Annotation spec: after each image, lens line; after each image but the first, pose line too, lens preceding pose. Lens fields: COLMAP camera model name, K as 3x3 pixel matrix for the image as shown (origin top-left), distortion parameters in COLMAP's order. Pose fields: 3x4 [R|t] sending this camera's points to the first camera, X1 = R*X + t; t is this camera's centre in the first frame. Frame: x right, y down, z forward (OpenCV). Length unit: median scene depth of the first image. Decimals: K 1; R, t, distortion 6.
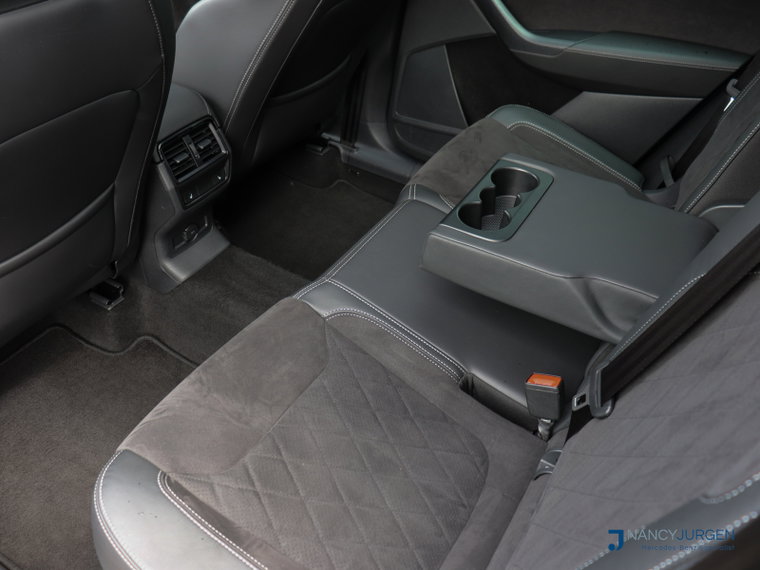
lens RADIAL K [[724.5, 0, 380.0], [0, 724.5, 285.0], [0, 0, 1]] dist [-0.166365, 0.152087]
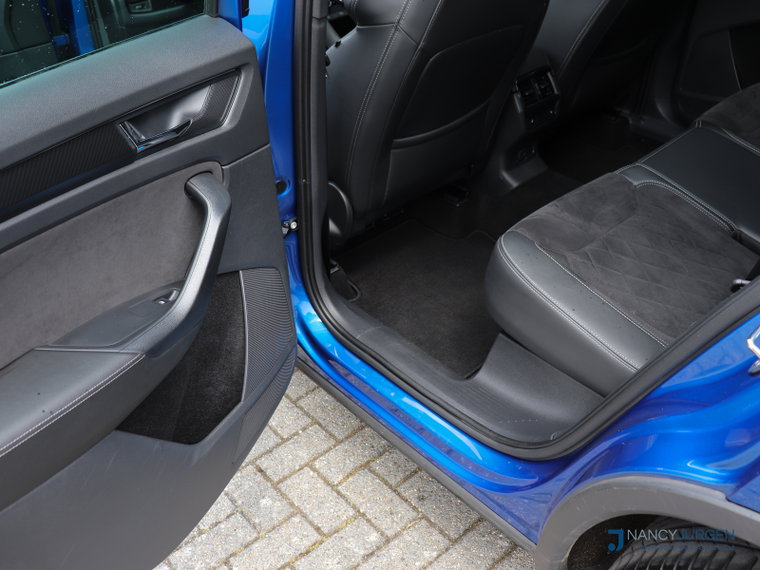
lens RADIAL K [[724.5, 0, 380.0], [0, 724.5, 285.0], [0, 0, 1]] dist [-0.166365, 0.152087]
pose [[0.943139, 0.092159, -0.319368, -0.068588], [-0.109844, 0.993231, -0.037772, 0.276195], [0.313725, 0.070705, 0.946878, -0.385724]]
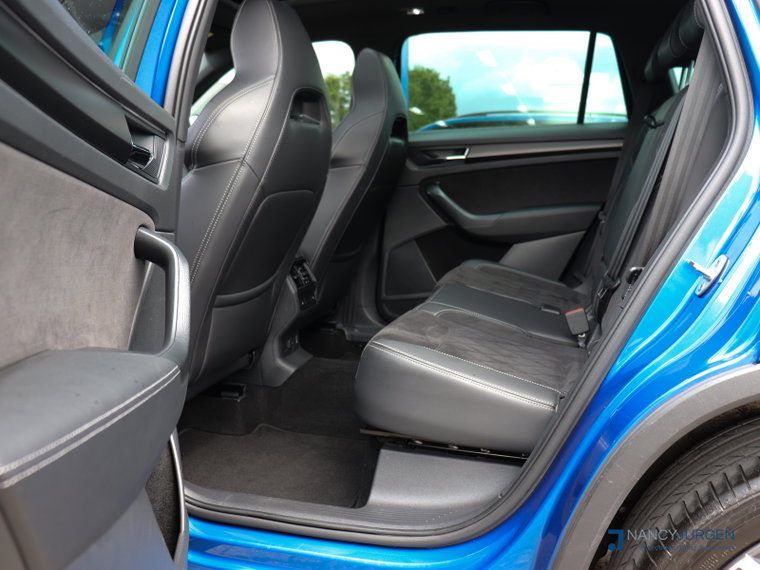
lens RADIAL K [[708.3, 0, 380.0], [0, 708.3, 285.0], [0, 0, 1]] dist [-0.157175, 0.125213]
pose [[0.966579, -0.104296, 0.234194, -0.443497], [0.203496, 0.867745, -0.453440, 0.536700], [-0.155928, 0.485943, 0.859969, -0.305335]]
